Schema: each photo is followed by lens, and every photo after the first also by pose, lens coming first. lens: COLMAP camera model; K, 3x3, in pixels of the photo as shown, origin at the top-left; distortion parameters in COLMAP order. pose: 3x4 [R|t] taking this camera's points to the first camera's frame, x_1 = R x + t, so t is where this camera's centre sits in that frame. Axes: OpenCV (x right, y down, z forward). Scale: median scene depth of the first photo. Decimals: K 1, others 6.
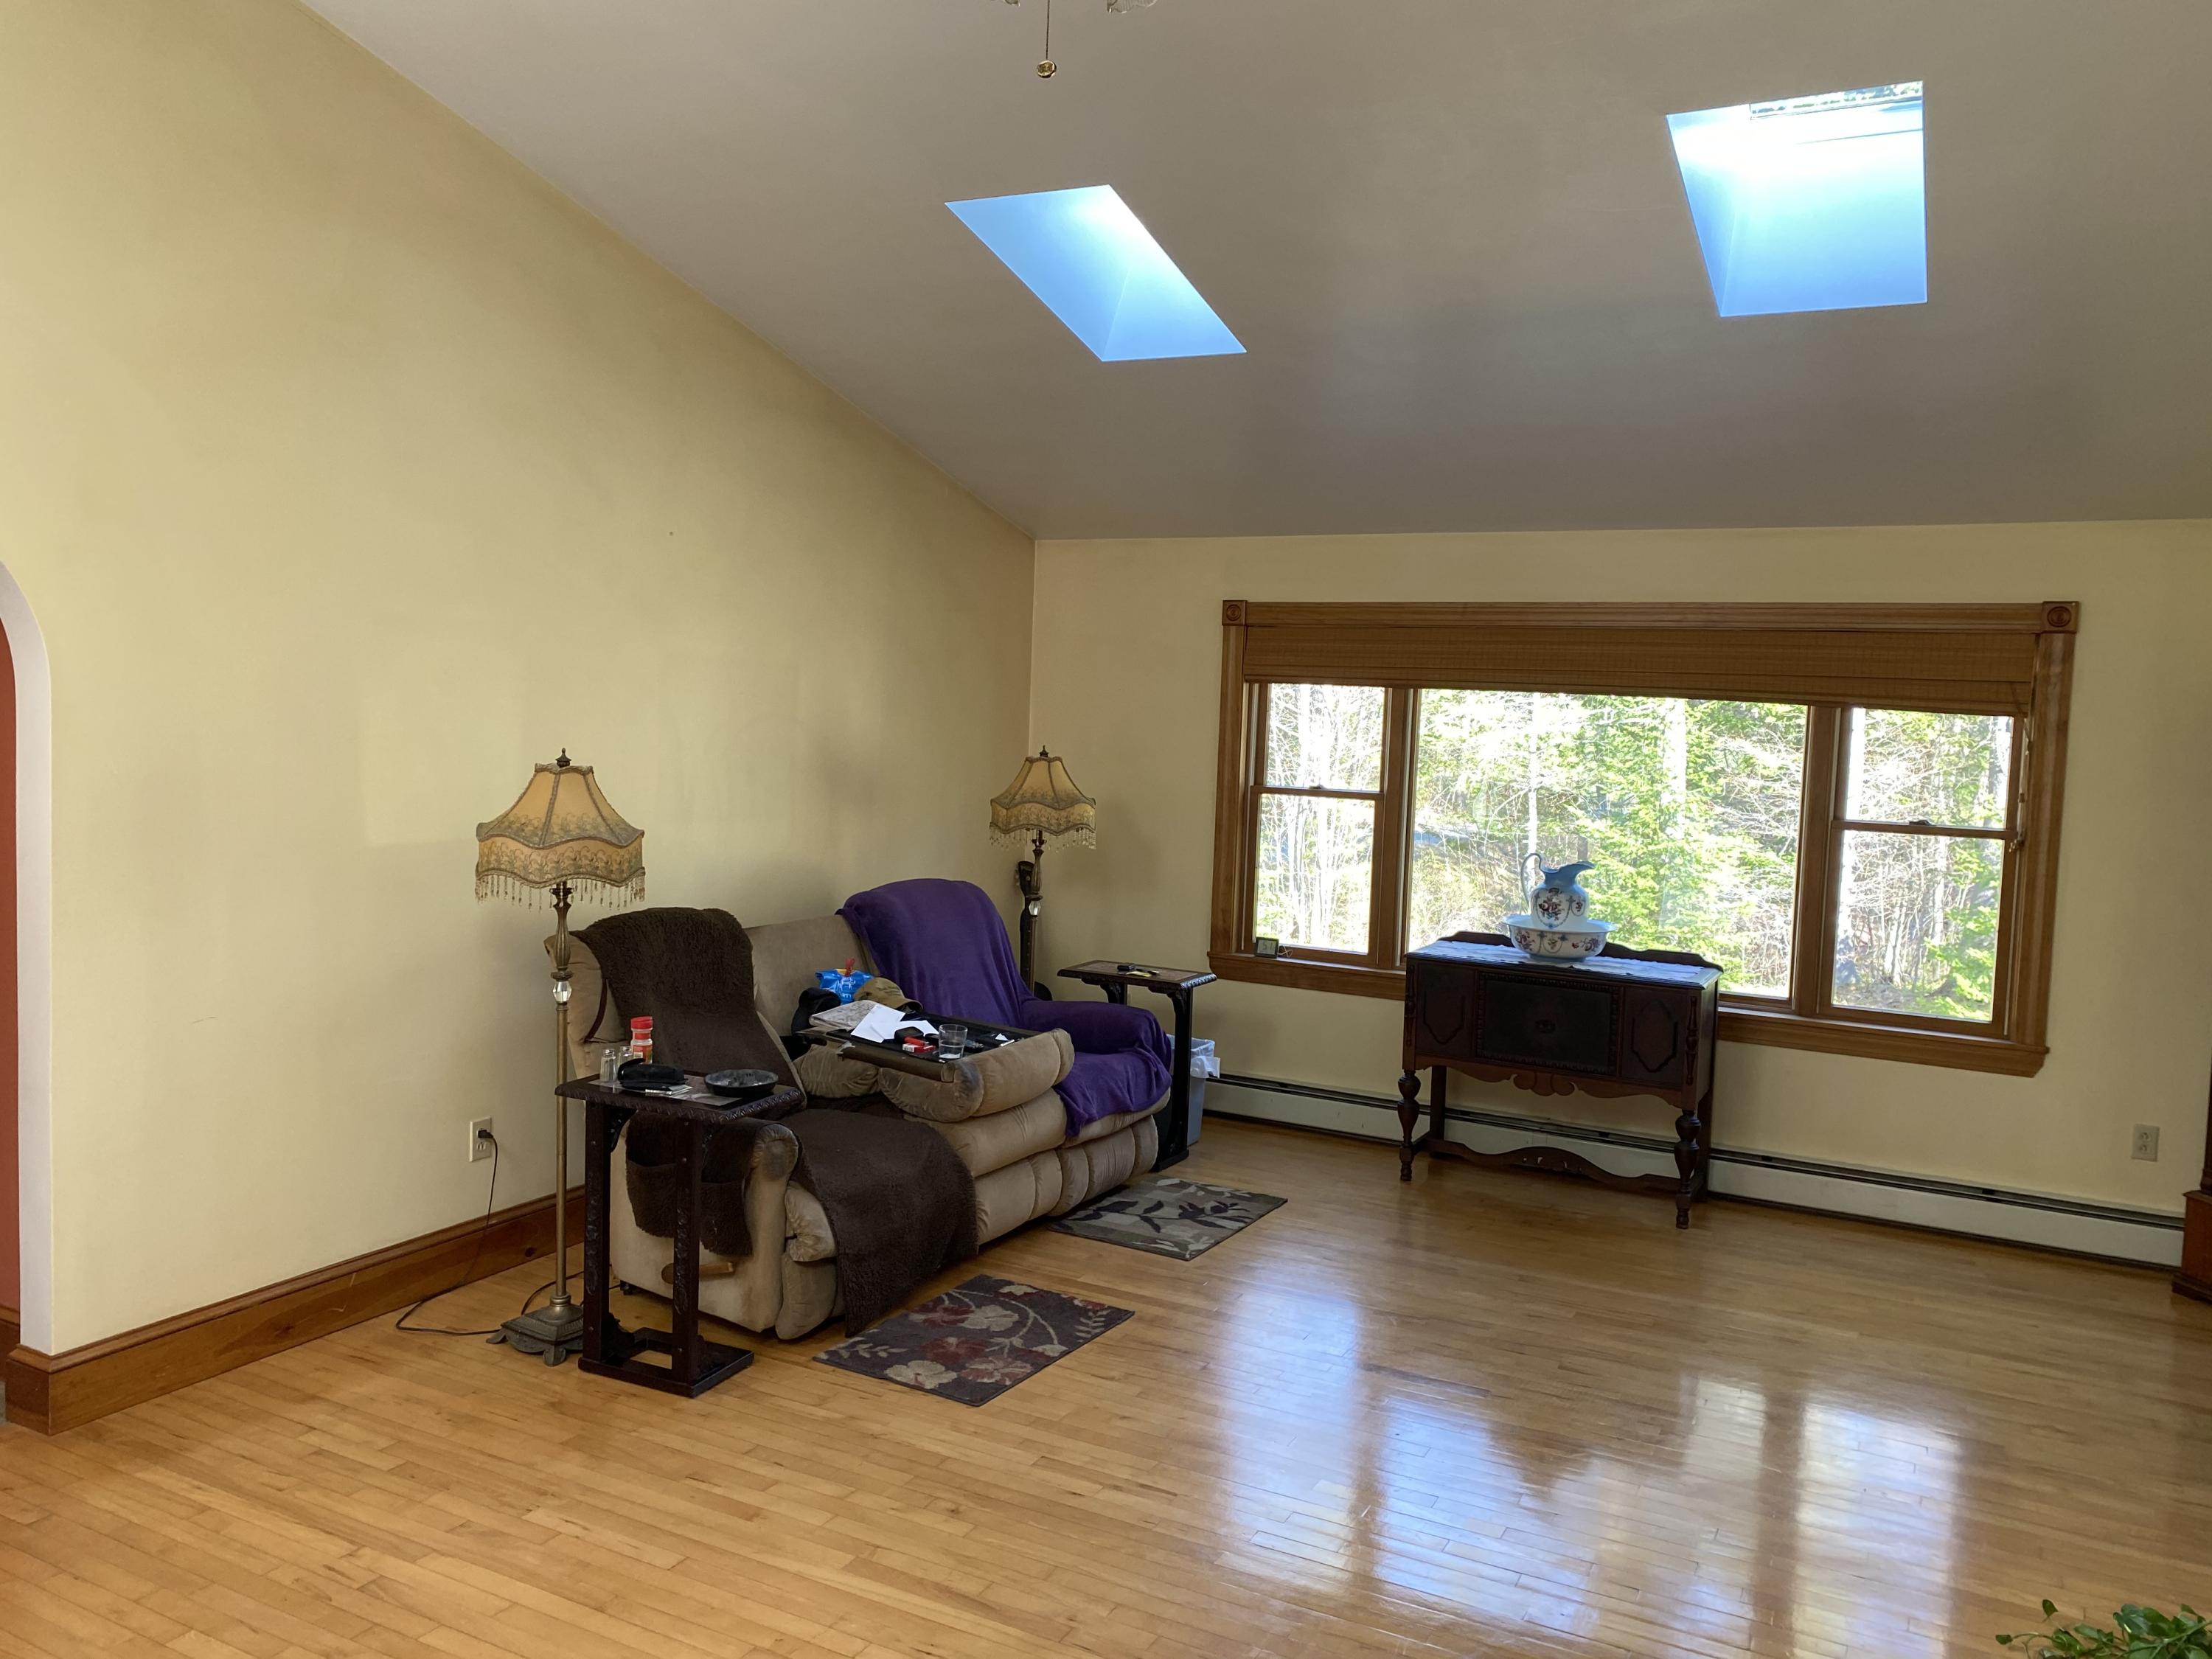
lens RADIAL K [[1684.3, 0, 1102.4], [0, 1684.3, 814.8], [0, 0, 1]] dist [0.057910, -0.047770]
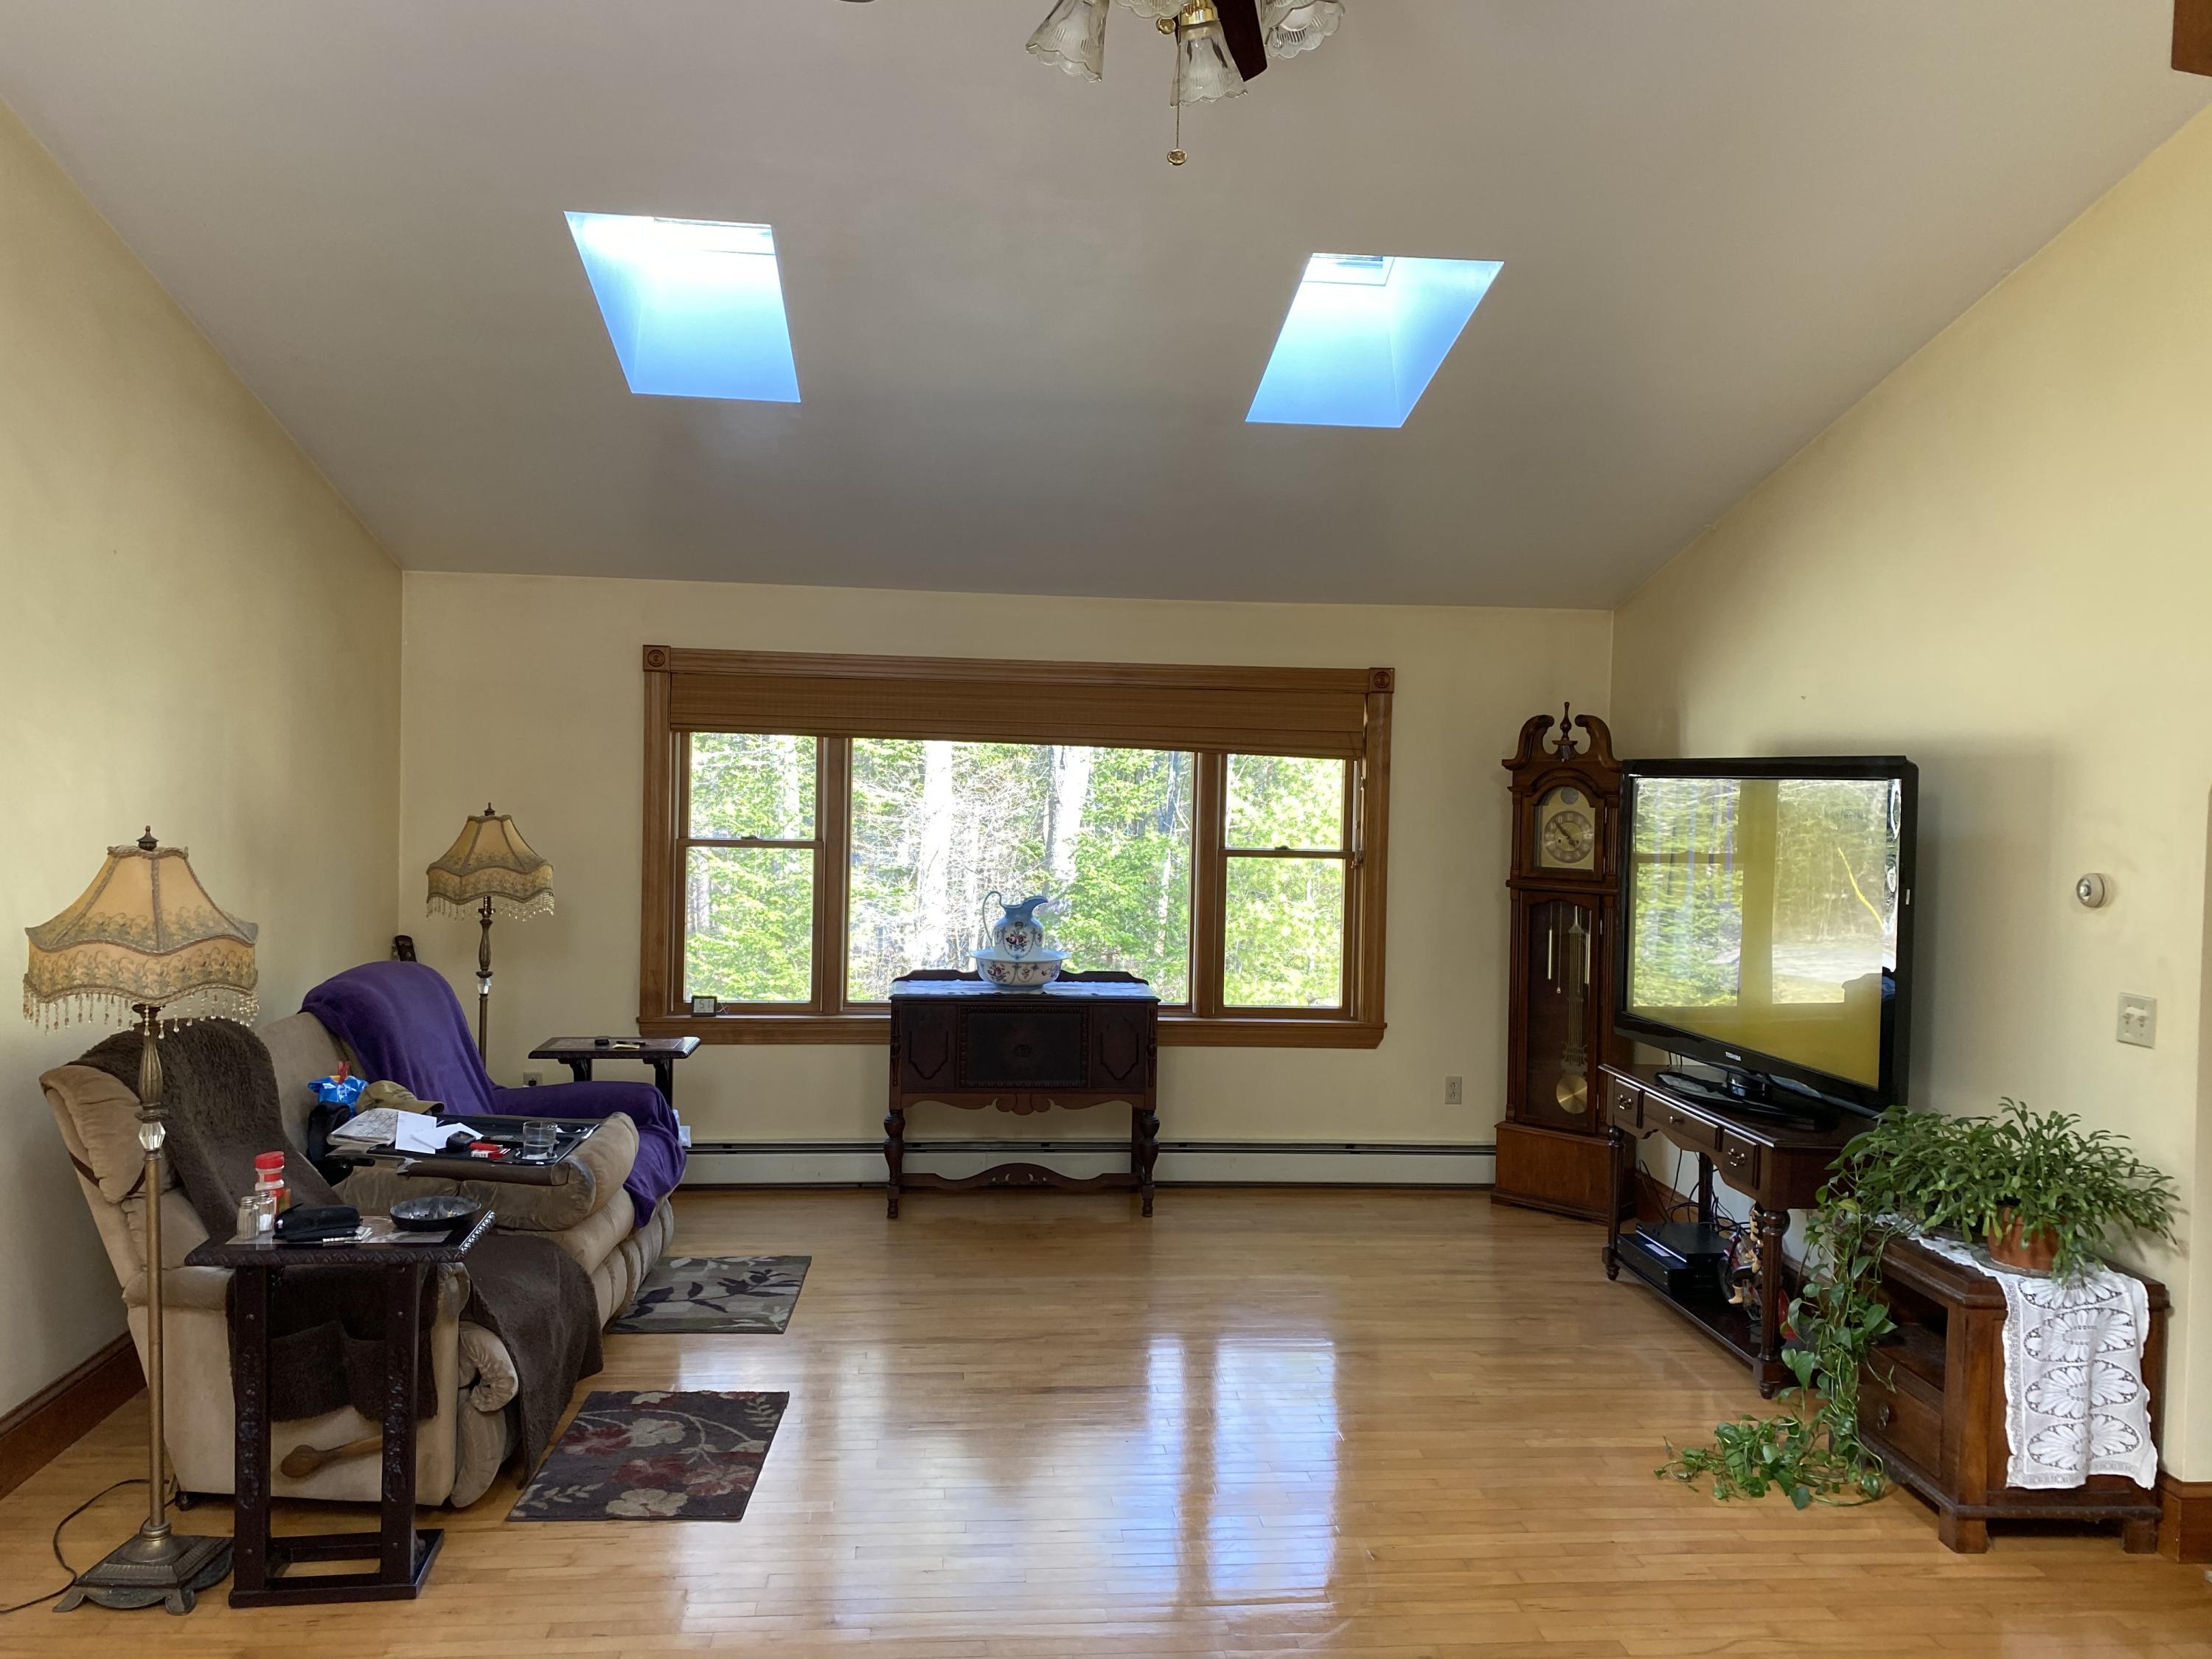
lens RADIAL K [[1684.3, 0, 1118.1], [0, 1684.3, 827.0], [0, 0, 1]] dist [0.057910, -0.047770]
pose [[0.836493, -0.035991, 0.546794, -0.270852], [0.045644, 0.998949, -0.004075, -0.010592], [-0.546073, 0.028367, 0.837257, 0.066773]]
